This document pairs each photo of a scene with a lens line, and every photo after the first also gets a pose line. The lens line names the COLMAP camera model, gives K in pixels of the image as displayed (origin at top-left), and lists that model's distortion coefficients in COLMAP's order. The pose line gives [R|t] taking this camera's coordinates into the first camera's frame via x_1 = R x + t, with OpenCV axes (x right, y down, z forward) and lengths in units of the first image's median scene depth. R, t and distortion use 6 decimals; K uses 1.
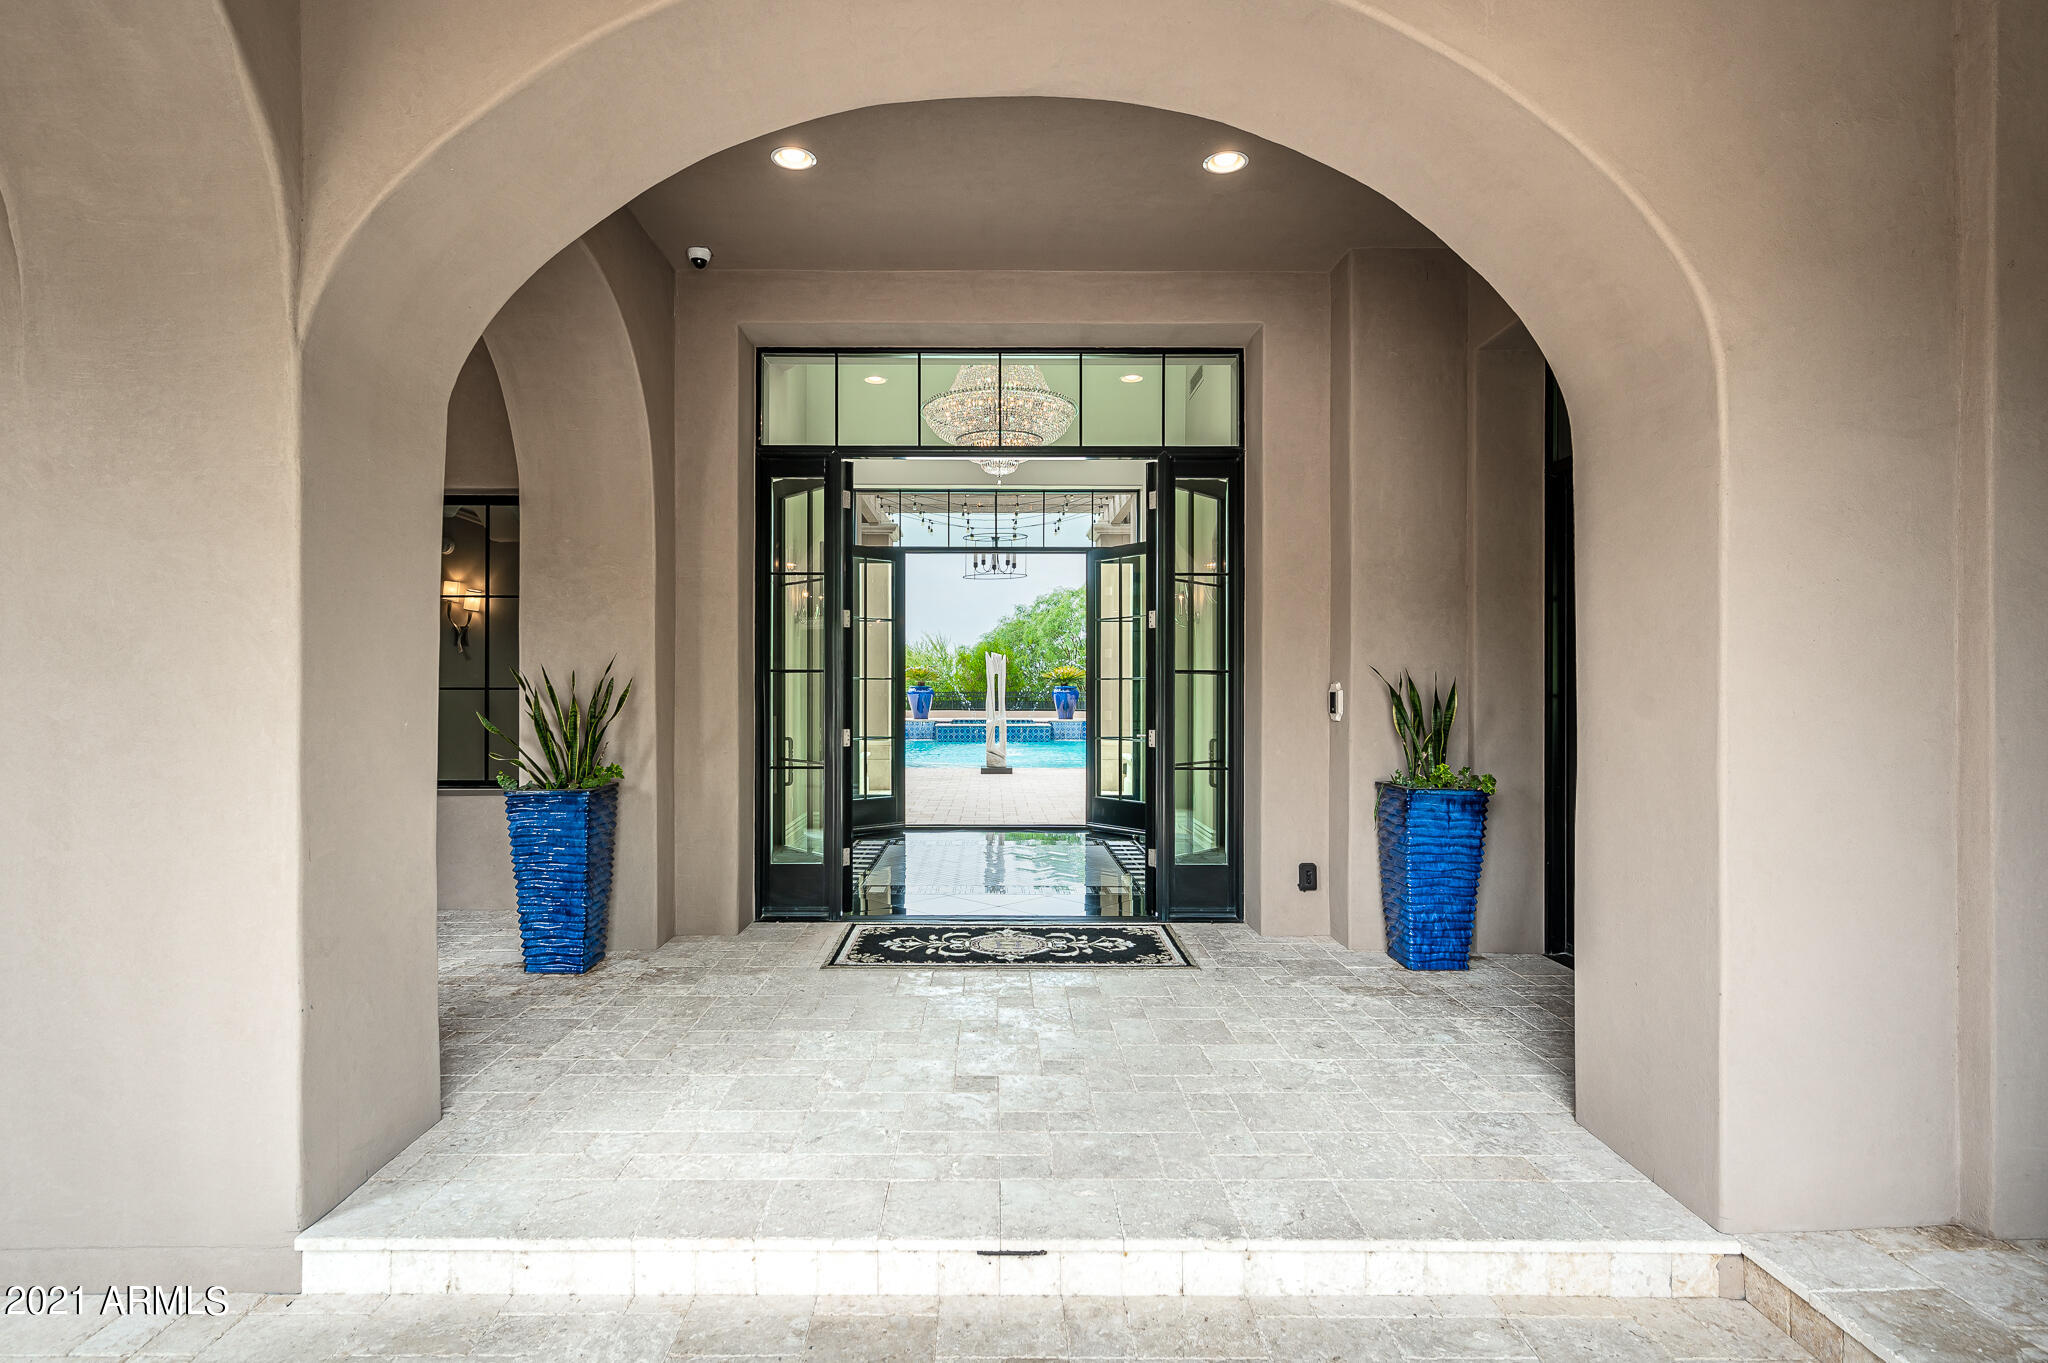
lens RADIAL K [[1004.4, 0, 1017.2], [0, 1004.4, 683.3], [0, 0, 1]] dist [0.000023, 0.000000]
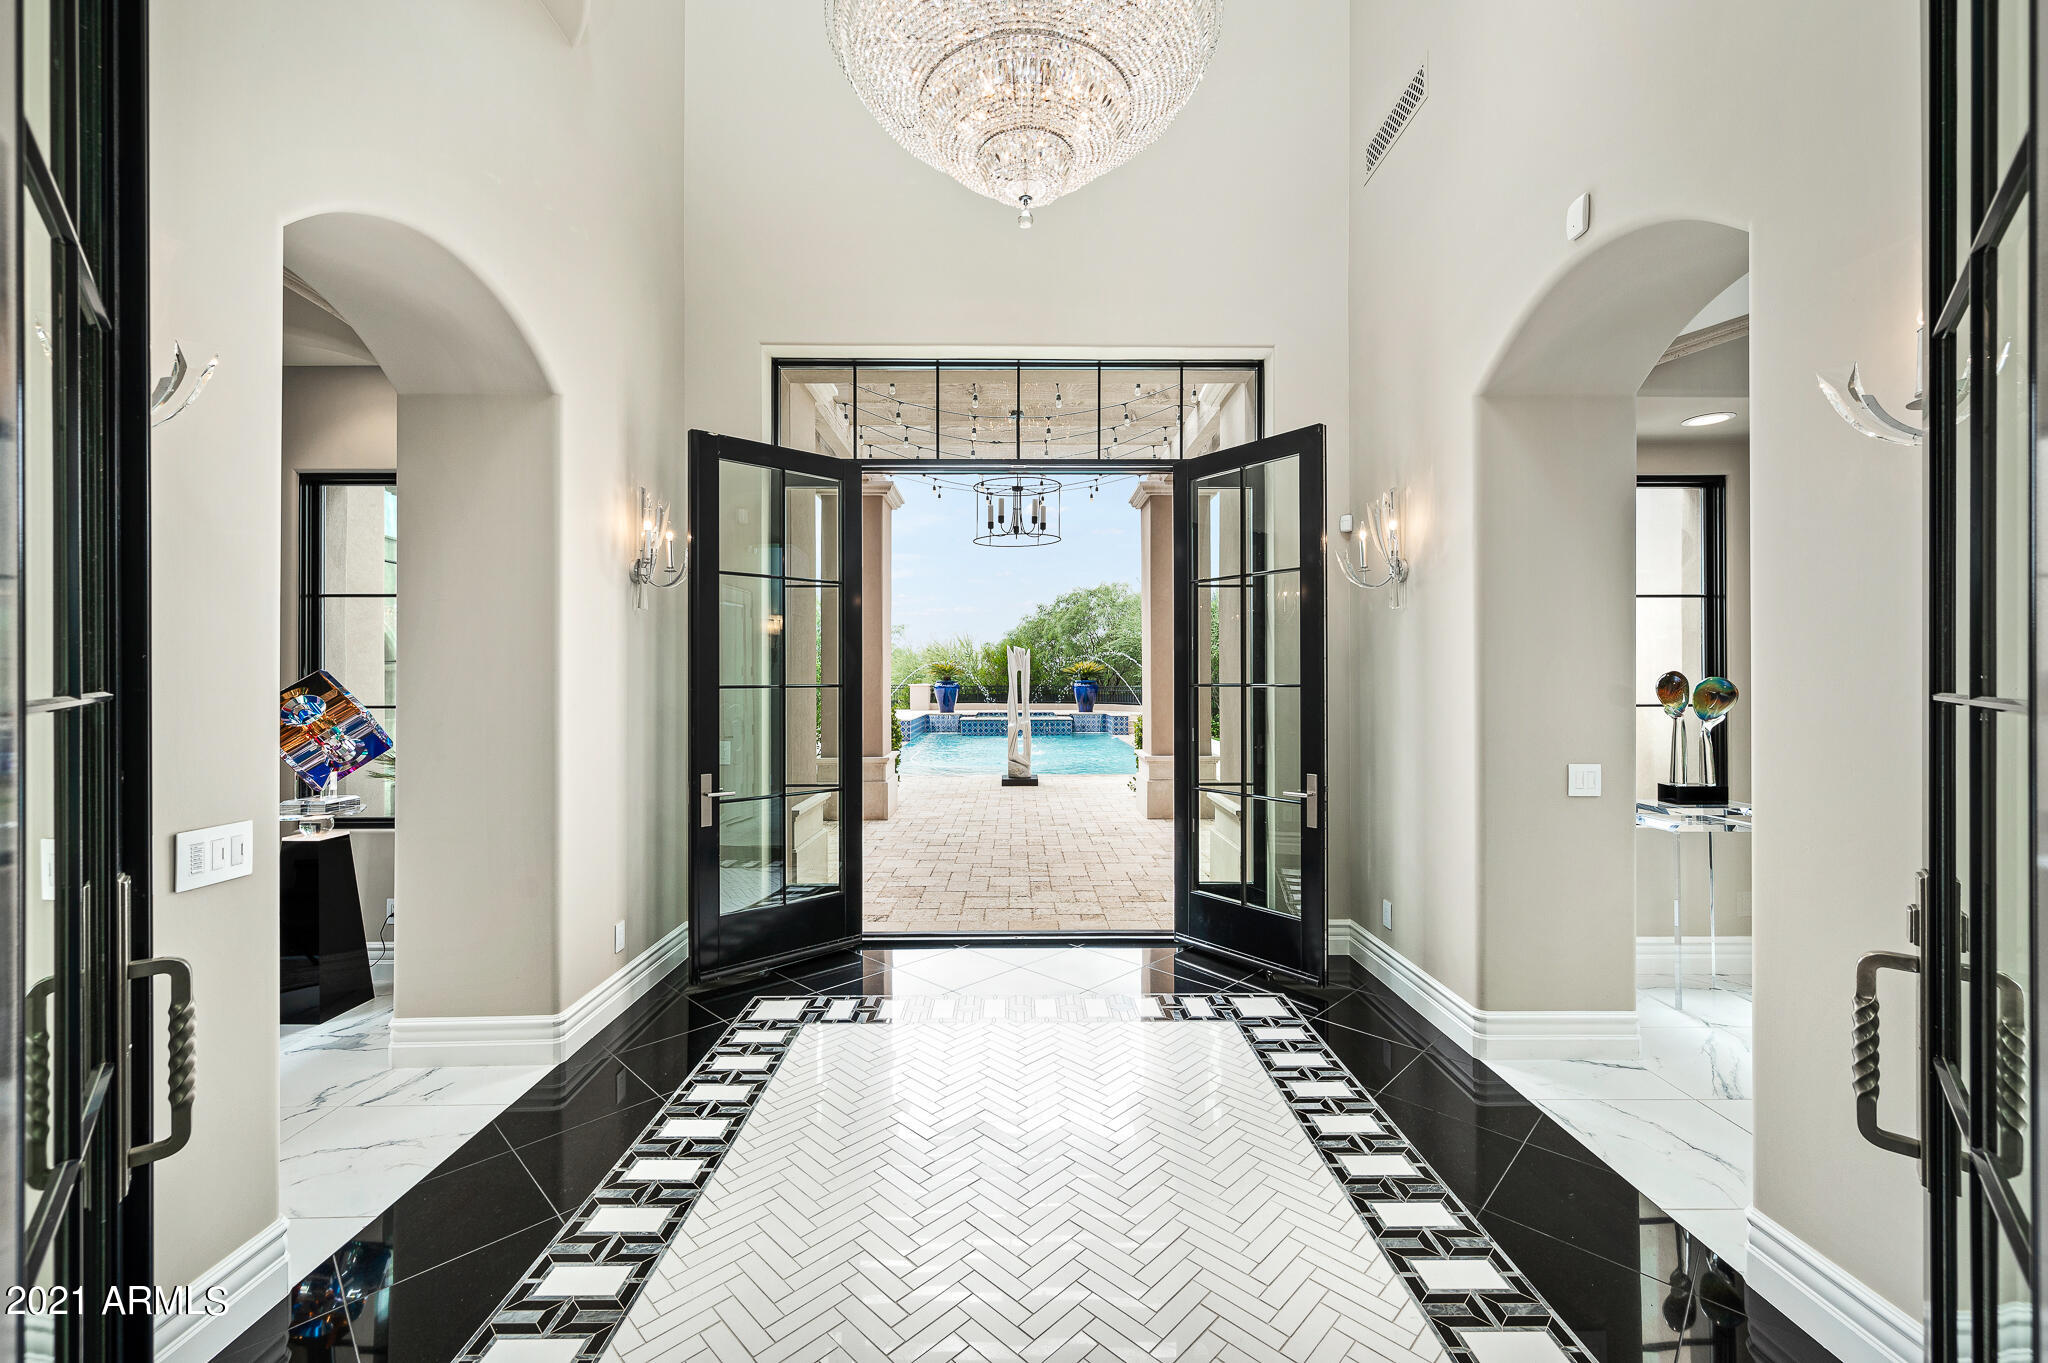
lens RADIAL K [[822.5, 0, 1025.0], [0, 822.5, 677.5], [0, 0, 1]] dist [-0.000022, 0.000000]
pose [[0.999906, -0.002672, -0.013459, -0.003597], [0.002710, 0.999992, 0.002795, -0.002651], [0.013452, -0.002831, 0.999906, 0.168385]]
